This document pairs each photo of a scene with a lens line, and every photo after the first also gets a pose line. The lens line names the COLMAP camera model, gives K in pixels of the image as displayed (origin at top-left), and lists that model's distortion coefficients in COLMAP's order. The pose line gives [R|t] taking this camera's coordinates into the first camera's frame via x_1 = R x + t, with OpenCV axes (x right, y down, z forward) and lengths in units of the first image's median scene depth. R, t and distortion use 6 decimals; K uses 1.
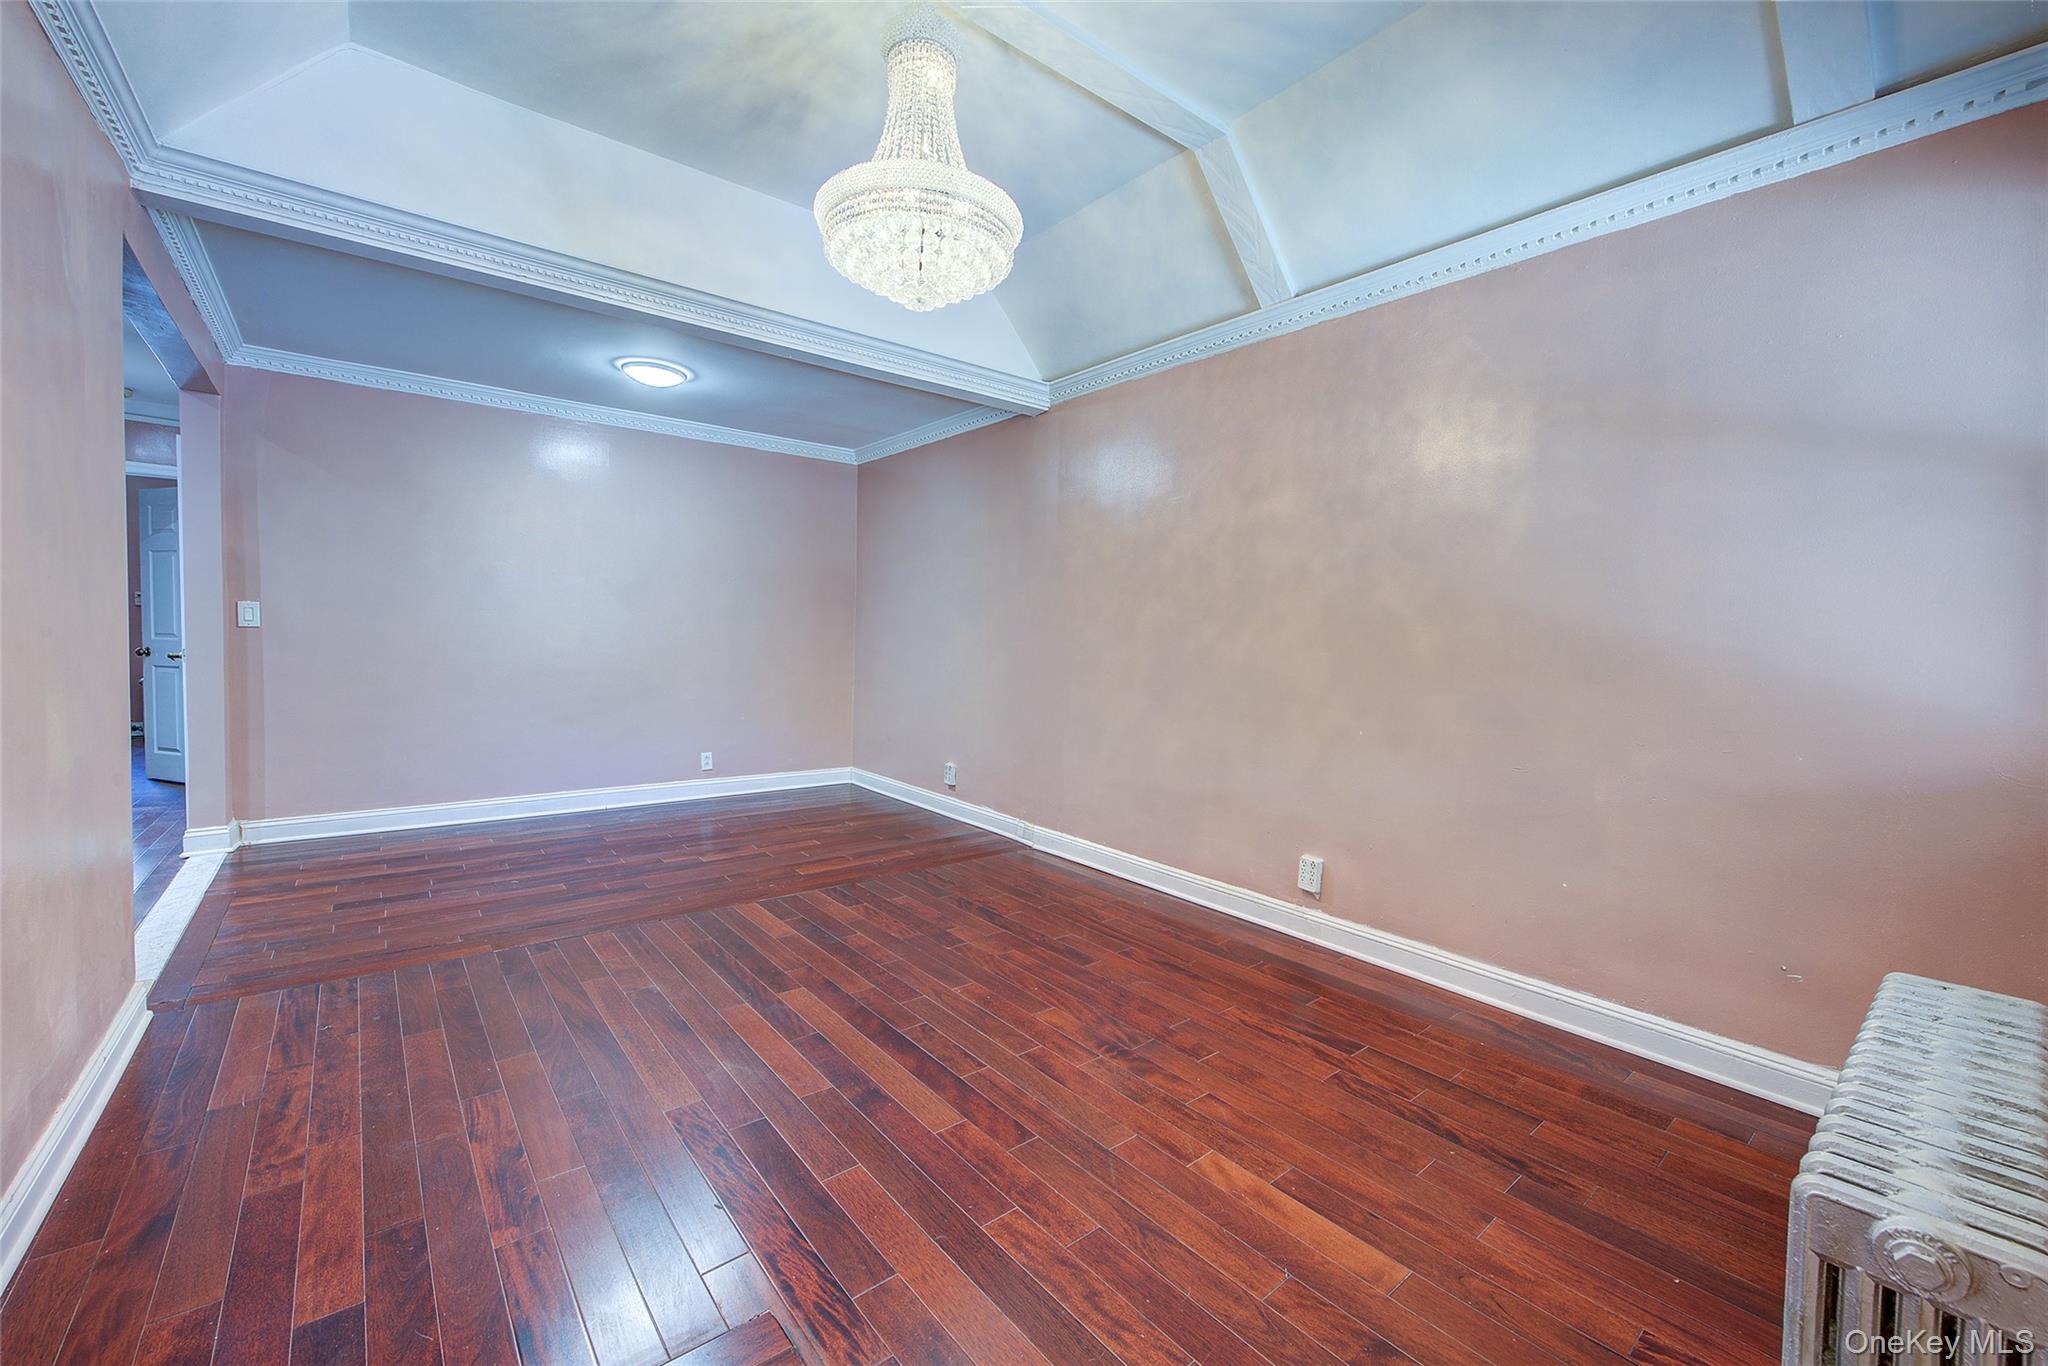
lens RADIAL K [[816.0, 0, 1028.9], [0, 816.0, 681.2], [0, 0, 1]] dist [0.001106, -0.000116]
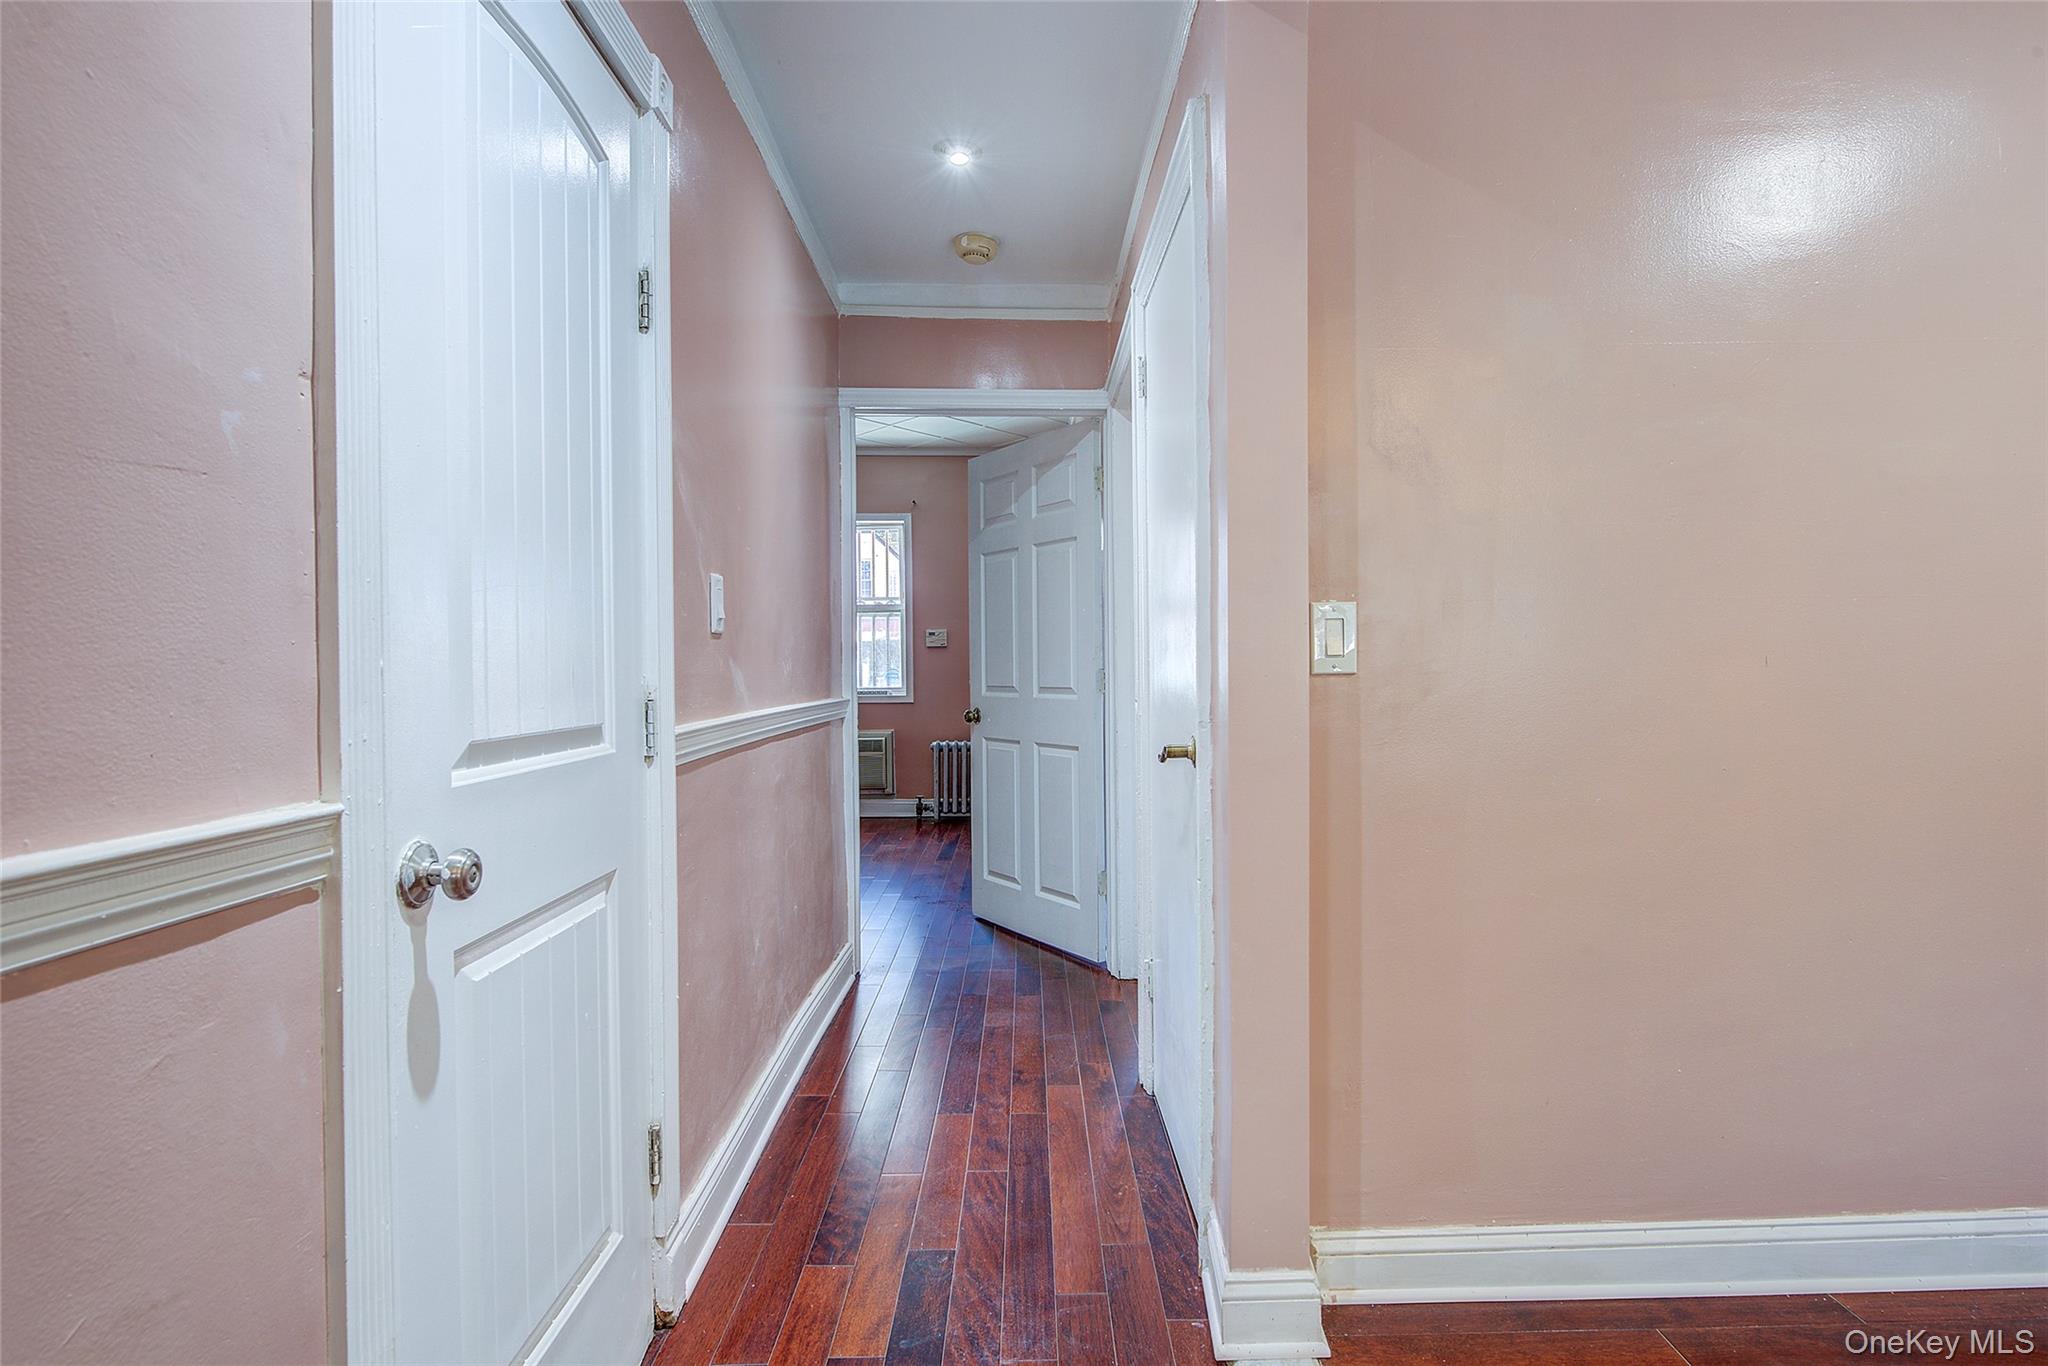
lens RADIAL K [[1049.9, 0, 1024.0], [0, 1049.9, 683.0], [0, 0, 1]] dist [0.000195, -0.000004]
pose [[0.777230, -0.022641, -0.628809, -1.162159], [-0.001809, 0.999268, -0.038216, -0.064735], [0.629214, 0.030840, 0.776620, 0.848239]]
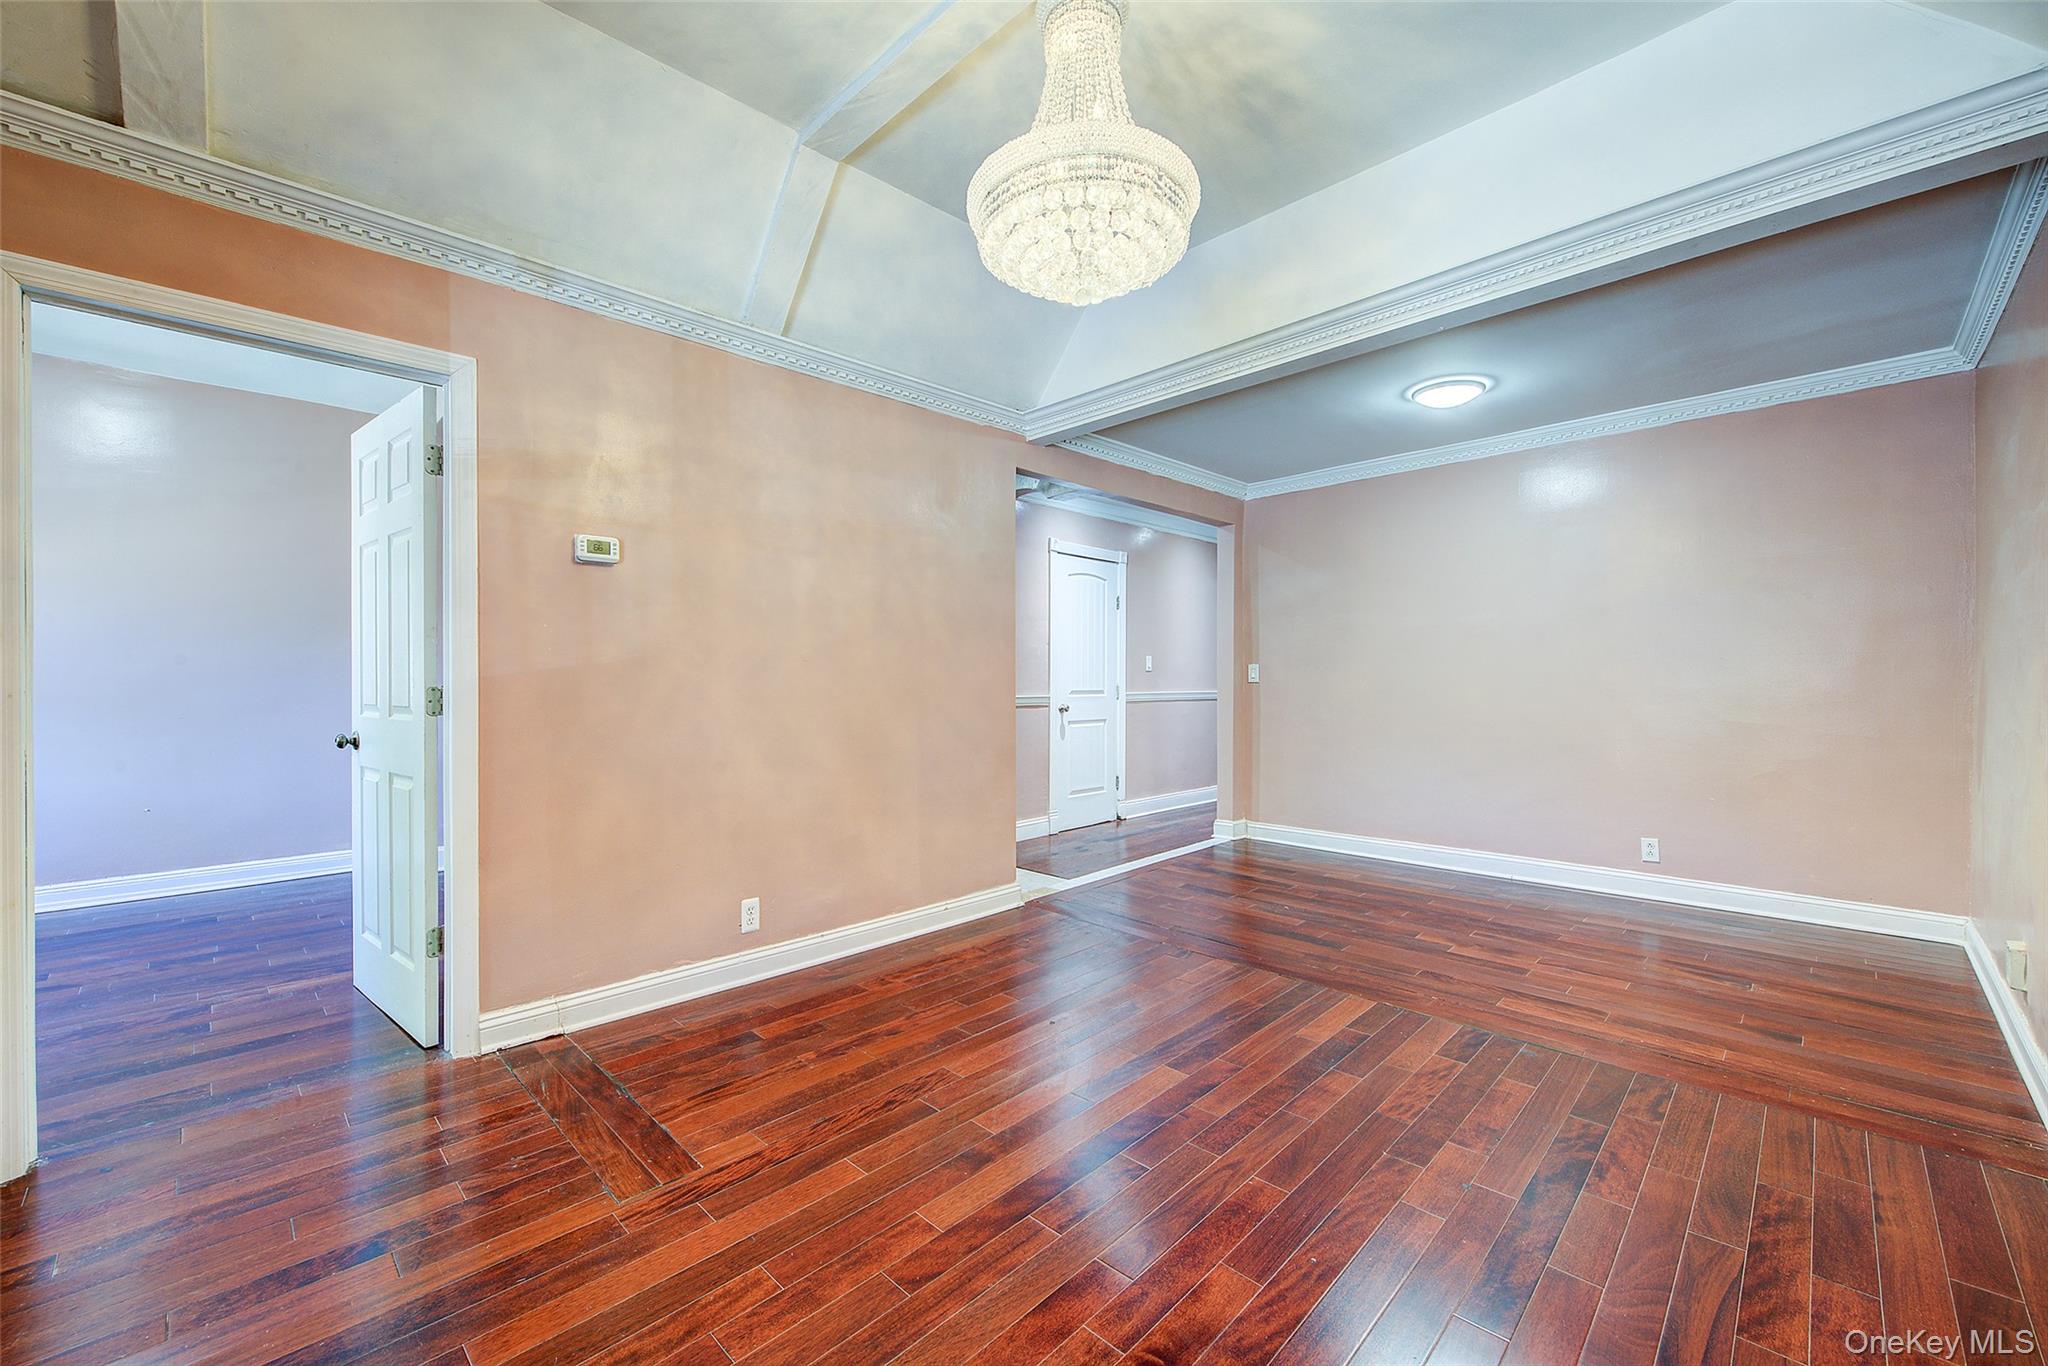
lens RADIAL K [[816.0, 0, 1028.9], [0, 816.0, 681.2], [0, 0, 1]] dist [0.001106, -0.000116]
pose [[0.106951, -0.021147, -0.994039, 0.575965], [-0.045592, 0.998618, -0.026150, -0.020642], [0.993218, 0.048117, 0.105839, 0.692479]]
